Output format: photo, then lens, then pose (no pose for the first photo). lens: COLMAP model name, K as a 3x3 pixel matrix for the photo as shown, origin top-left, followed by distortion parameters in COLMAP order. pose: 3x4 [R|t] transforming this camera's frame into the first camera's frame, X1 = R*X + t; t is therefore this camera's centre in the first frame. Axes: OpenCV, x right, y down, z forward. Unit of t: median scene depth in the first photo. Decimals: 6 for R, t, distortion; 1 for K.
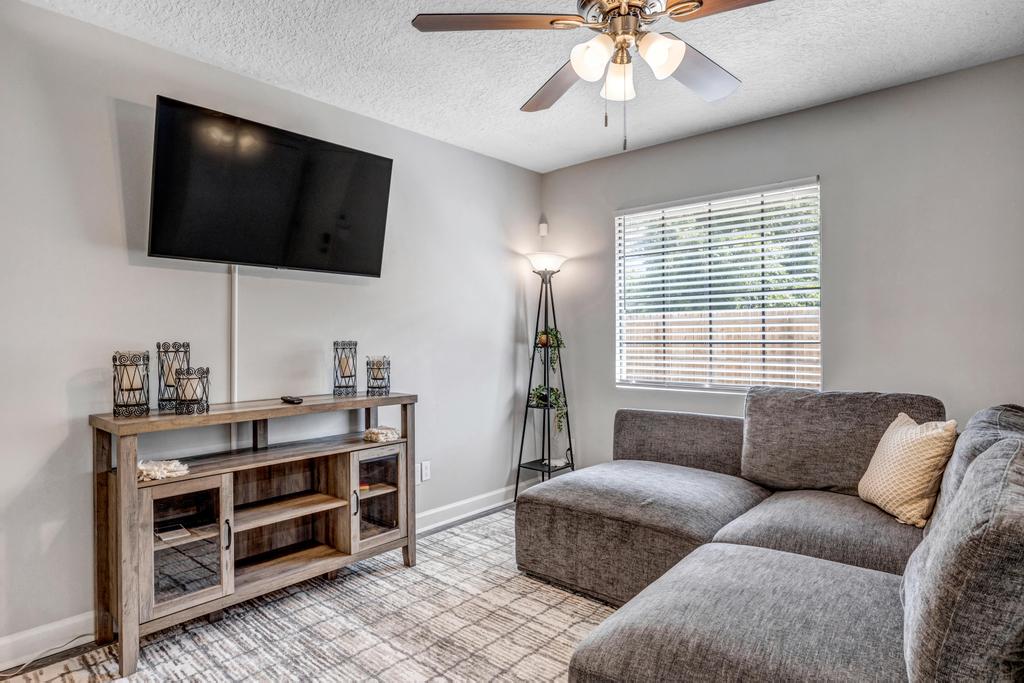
lens RADIAL K [[589.1, 0, 512.0], [0, 589.1, 341.5], [0, 0, 1]] dist [0.052808, -0.000553]
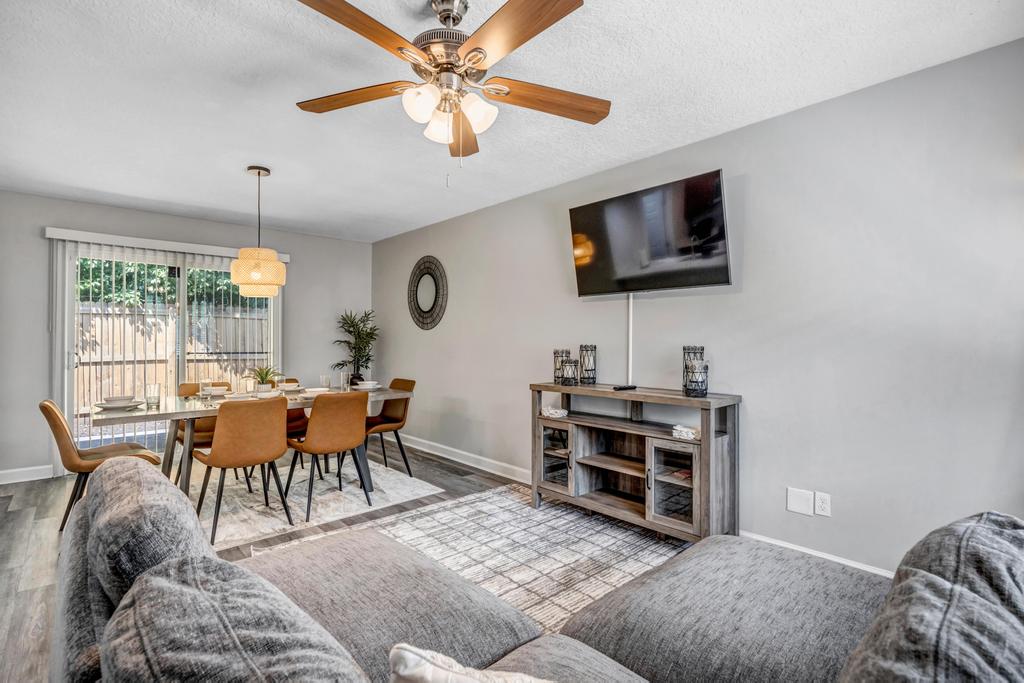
lens RADIAL K [[488.5, 0, 512.0], [0, 488.5, 341.5], [0, 0, 1]] dist [-0.002262, -0.000092]
pose [[-0.097594, 0.001095, -0.995226, 0.836481], [-0.014940, 0.999885, 0.002565, -0.008059], [0.995114, 0.015119, -0.097566, 0.905146]]
